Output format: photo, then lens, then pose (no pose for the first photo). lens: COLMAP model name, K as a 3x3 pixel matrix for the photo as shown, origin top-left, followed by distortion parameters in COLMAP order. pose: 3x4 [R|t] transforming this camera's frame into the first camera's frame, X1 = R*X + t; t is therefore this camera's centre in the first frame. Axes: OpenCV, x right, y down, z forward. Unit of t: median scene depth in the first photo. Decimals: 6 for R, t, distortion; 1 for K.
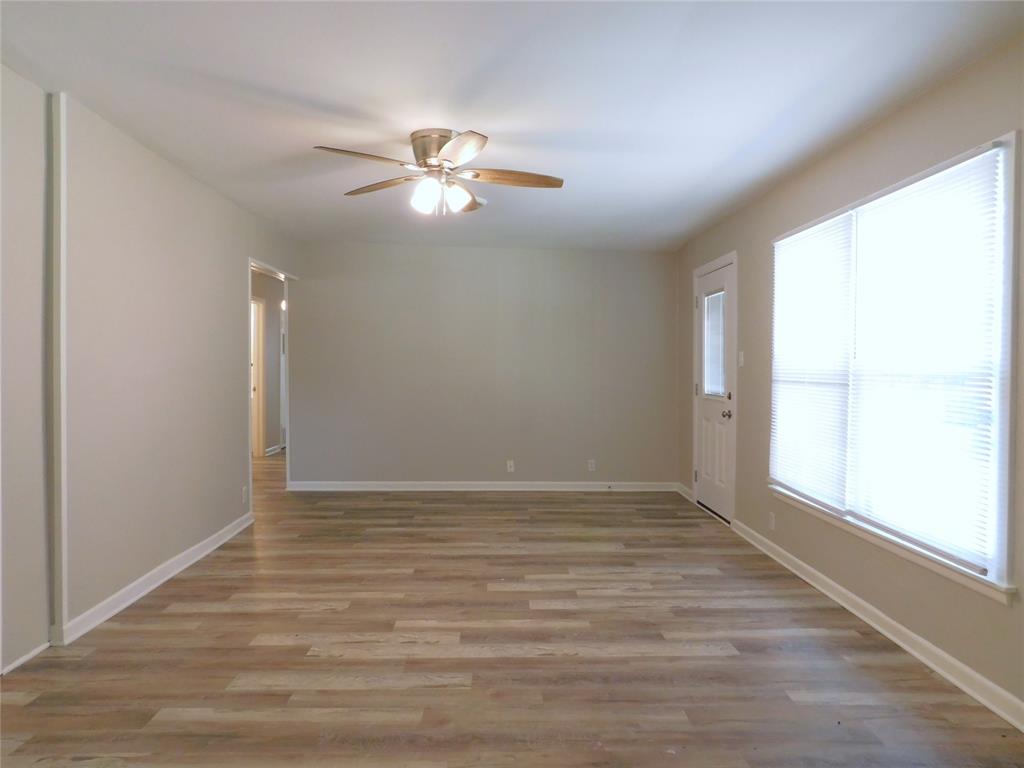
lens RADIAL K [[677.0, 0, 506.5], [0, 677.0, 381.6], [0, 0, 1]] dist [-0.067811, 0.056987]
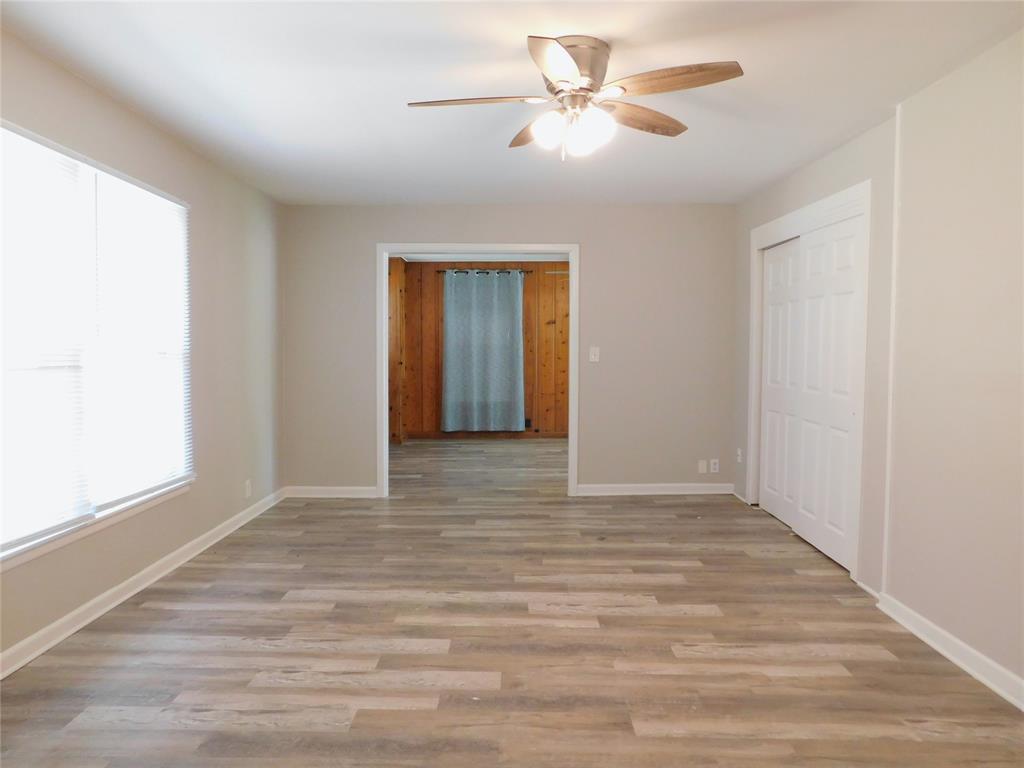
lens RADIAL K [[693.9, 0, 503.4], [0, 693.9, 381.2], [0, 0, 1]] dist [-0.068525, 0.058814]
pose [[-0.999148, -0.020574, 0.035766, -0.058675], [-0.018130, 0.997564, 0.067359, -0.046482], [-0.037065, 0.066653, -0.997088, 1.962531]]
